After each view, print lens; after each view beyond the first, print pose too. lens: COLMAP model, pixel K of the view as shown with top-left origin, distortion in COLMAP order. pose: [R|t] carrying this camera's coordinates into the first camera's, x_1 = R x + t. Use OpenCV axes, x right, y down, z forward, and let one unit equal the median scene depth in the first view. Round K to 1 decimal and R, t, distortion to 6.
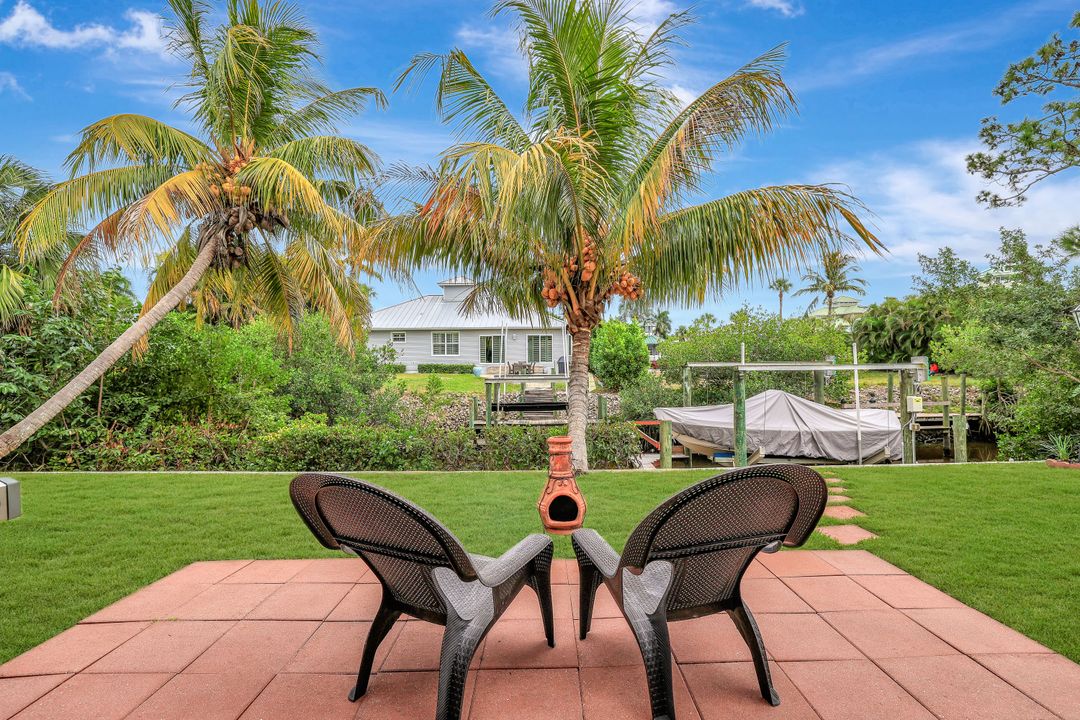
lens RADIAL K [[476.9, 0, 544.9], [0, 476.9, 351.4], [0, 0, 1]] dist [-0.010517, -0.001066]
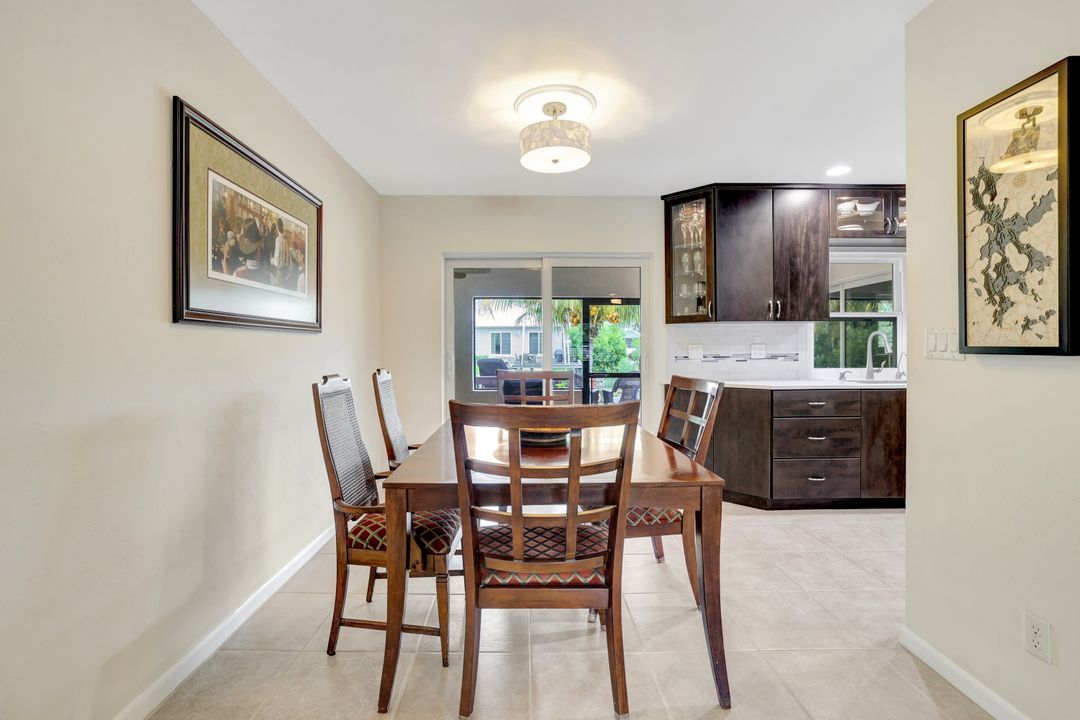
lens RADIAL K [[476.9, 0, 541.7], [0, 476.9, 352.6], [0, 0, 1]] dist [-0.010517, -0.001066]
pose [[0.999444, 0.001725, 0.033300, -0.046884], [-0.002386, 0.999801, 0.019798, -0.005608], [-0.033260, -0.019867, 0.999249, -0.247748]]
